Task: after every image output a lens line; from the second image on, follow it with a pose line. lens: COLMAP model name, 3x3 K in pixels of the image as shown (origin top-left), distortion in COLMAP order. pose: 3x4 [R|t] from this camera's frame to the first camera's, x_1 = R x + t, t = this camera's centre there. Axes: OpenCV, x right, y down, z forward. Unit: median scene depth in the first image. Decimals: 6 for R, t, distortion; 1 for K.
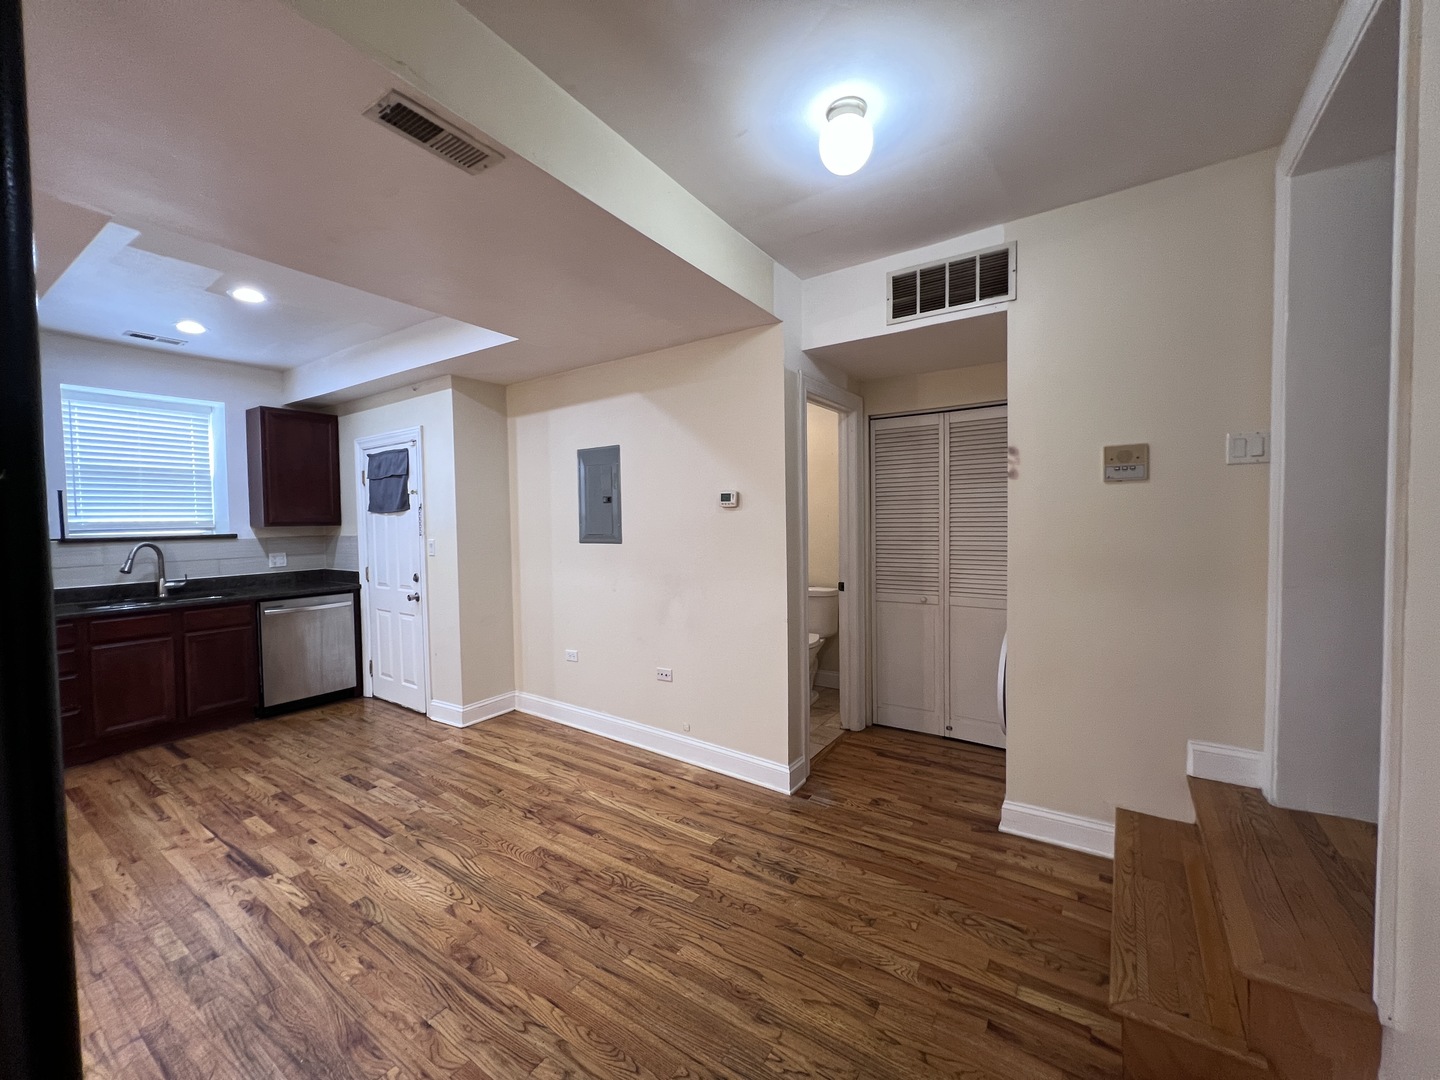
lens RADIAL K [[567.6, 0, 712.8], [0, 567.6, 541.9], [0, 0, 1]] dist [-0.001614, -0.000189]
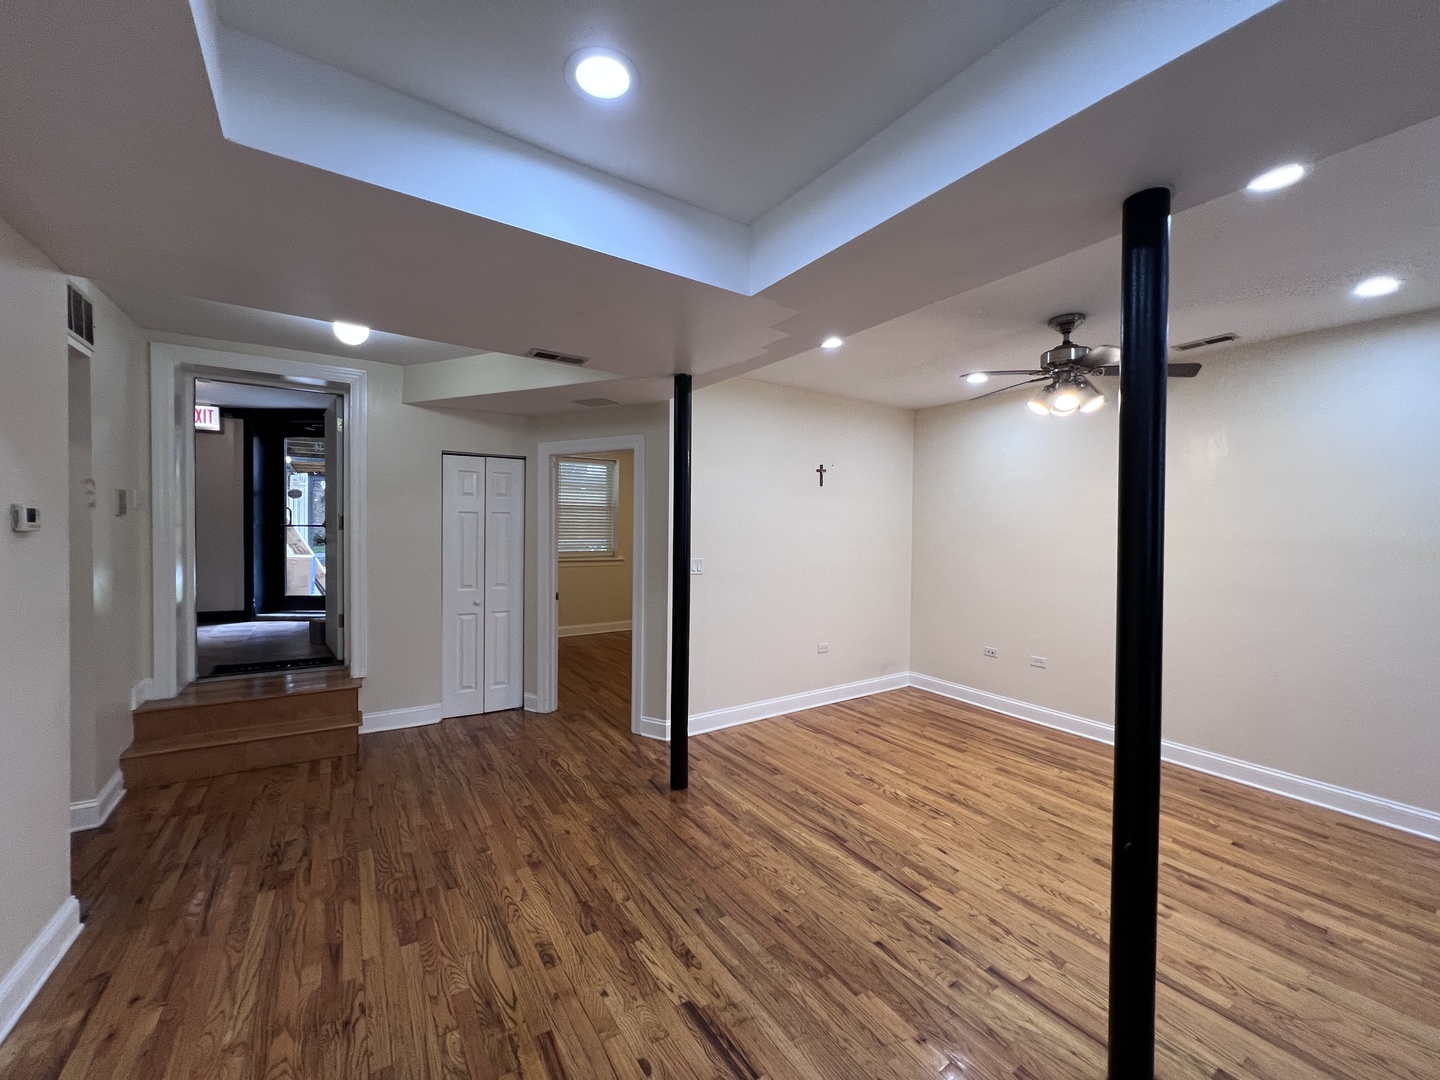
lens RADIAL K [[570.1, 0, 720.0], [0, 570.1, 540.0], [0, 0, 1]] dist [-0.002081, 0.000341]
pose [[-0.923709, -0.006094, 0.383046, -0.723468], [0.016280, 0.998346, 0.055144, -0.062073], [-0.382748, 0.057173, -0.922082, 1.073631]]
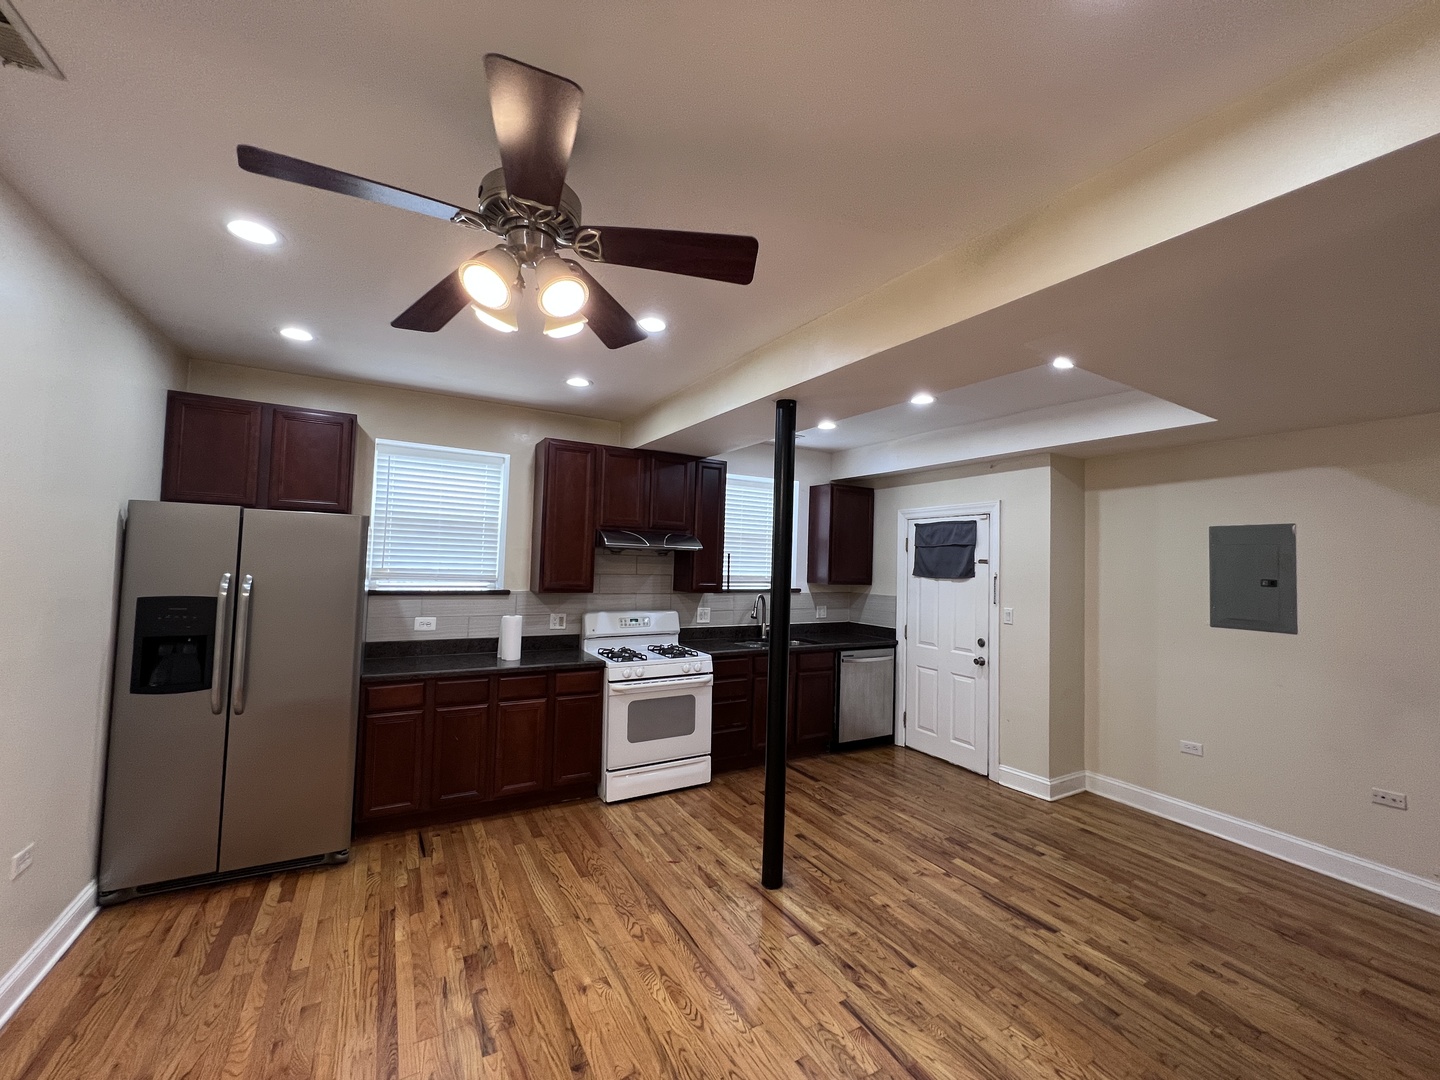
lens RADIAL K [[570.1, 0, 720.0], [0, 570.1, 540.0], [0, 0, 1]] dist [-0.002081, 0.000341]
pose [[0.897943, 0.022859, -0.439518, -0.577003], [-0.059815, 0.995723, -0.070415, -0.026893], [0.436029, 0.089519, 0.895469, -0.205785]]
